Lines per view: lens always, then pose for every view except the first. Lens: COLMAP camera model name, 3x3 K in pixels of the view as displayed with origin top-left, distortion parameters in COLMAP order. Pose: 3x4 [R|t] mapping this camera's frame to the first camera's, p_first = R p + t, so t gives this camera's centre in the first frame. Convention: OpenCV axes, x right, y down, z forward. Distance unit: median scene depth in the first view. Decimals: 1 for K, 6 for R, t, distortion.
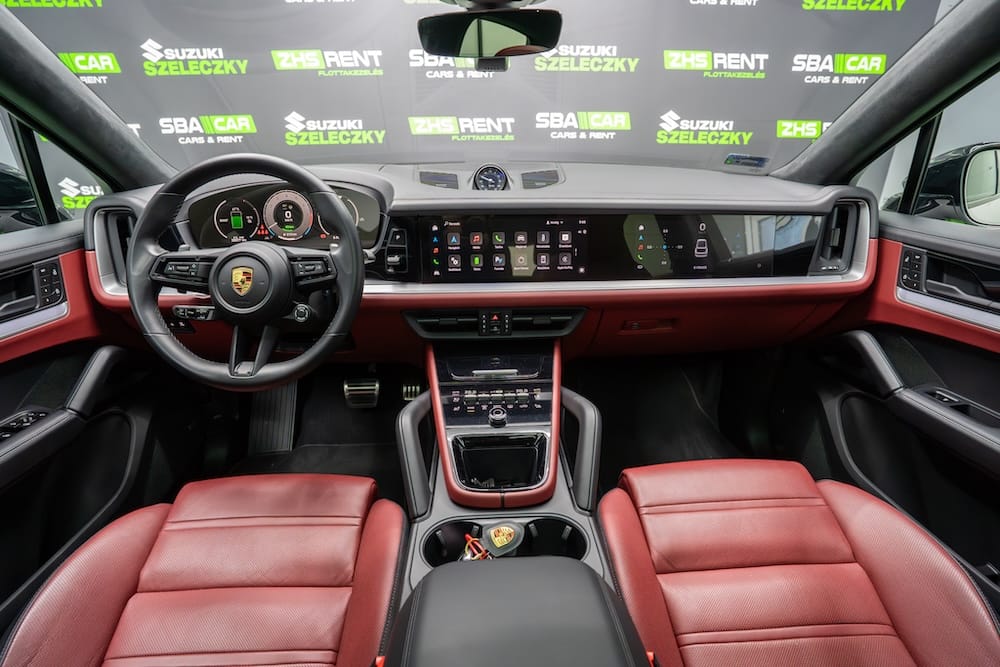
lens RADIAL K [[506.3, 0, 503.5], [0, 506.3, 334.1], [0, 0, 1]] dist [-0.012970, 0.001906]
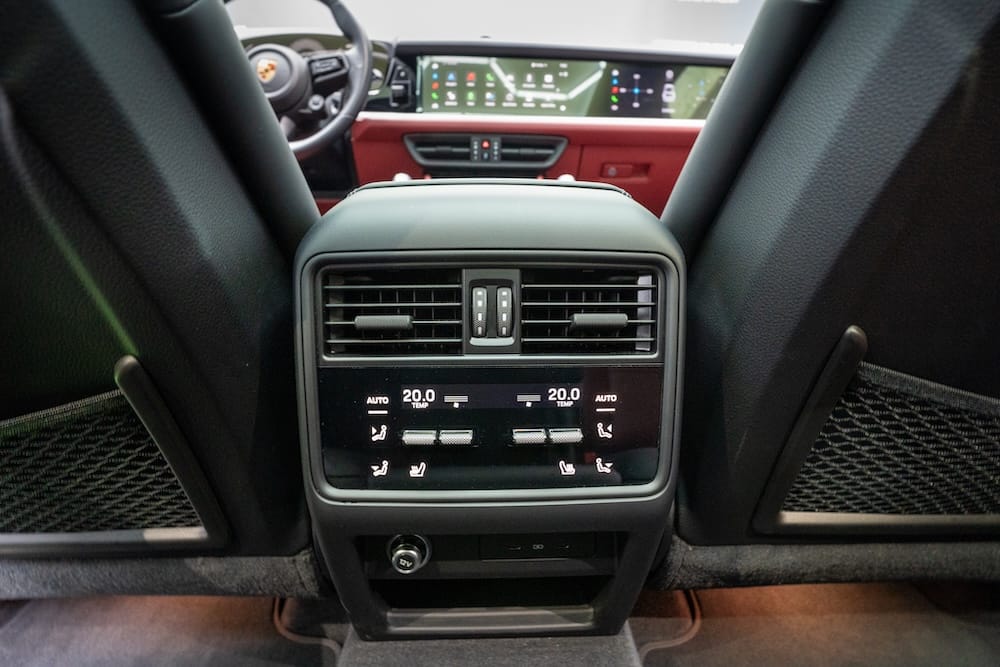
lens RADIAL K [[506.3, 0, 498.7], [0, 506.3, 334.2], [0, 0, 1]] dist [-0.012970, 0.001906]
pose [[0.999921, 0.012568, -0.000939, 0.017740], [-0.012539, 0.984598, -0.174382, 0.587015], [-0.001267, 0.174380, 0.984678, -0.024988]]
